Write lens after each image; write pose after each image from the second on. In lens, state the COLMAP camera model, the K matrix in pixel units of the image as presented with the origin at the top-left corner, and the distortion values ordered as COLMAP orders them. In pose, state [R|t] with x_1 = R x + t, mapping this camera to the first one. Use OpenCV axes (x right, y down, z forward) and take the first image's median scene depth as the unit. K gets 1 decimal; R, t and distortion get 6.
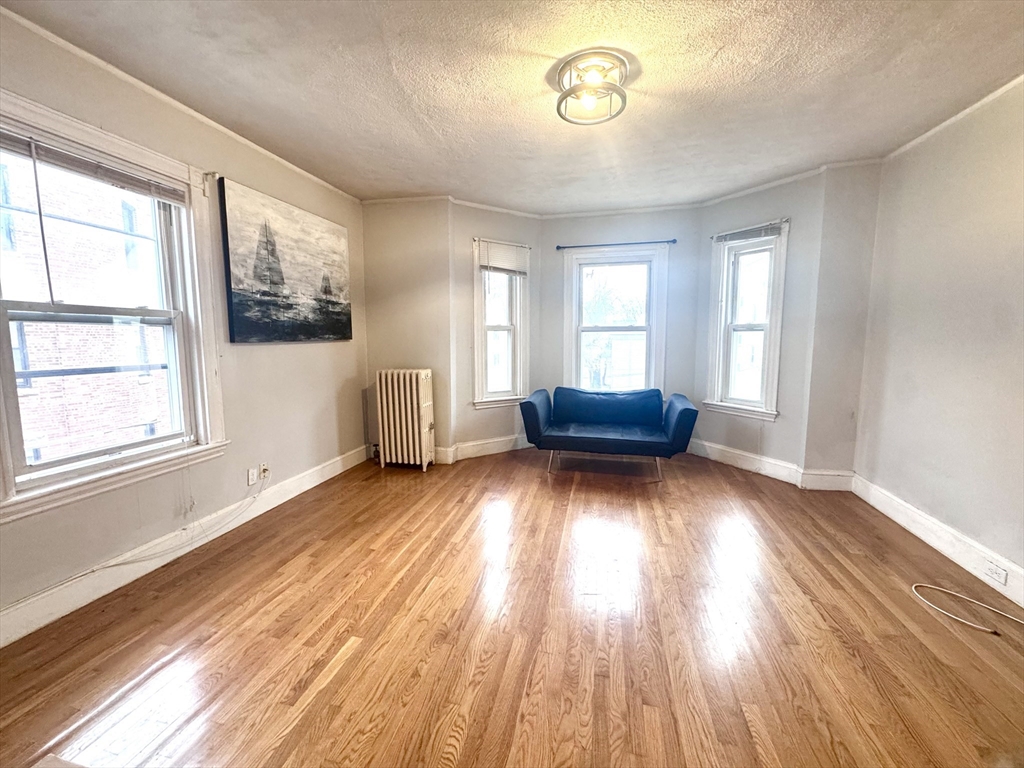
lens RADIAL K [[407.8, 0, 512.5], [0, 407.8, 379.9], [0, 0, 1]] dist [-0.003793, 0.000442]
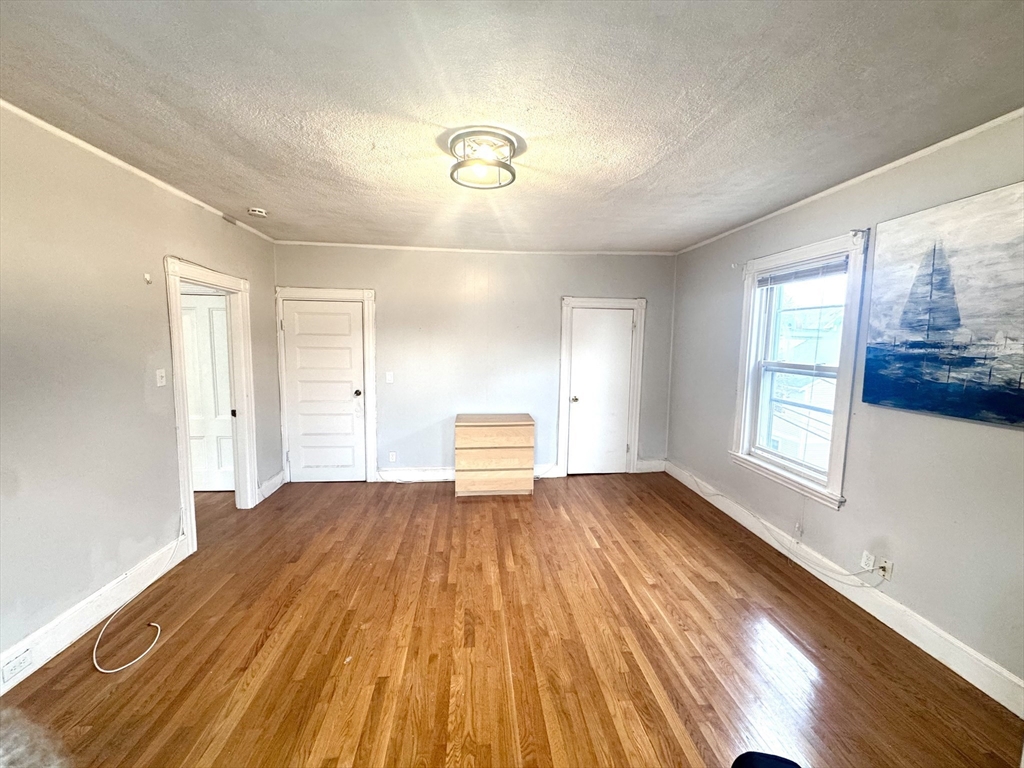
lens RADIAL K [[407.8, 0, 514.2], [0, 407.8, 380.2], [0, 0, 1]] dist [-0.003793, 0.000442]
pose [[-0.947760, 0.015358, -0.318615, 0.309779], [-0.050936, 0.978737, 0.198693, -0.251496], [0.314892, 0.204542, -0.926826, 1.424366]]
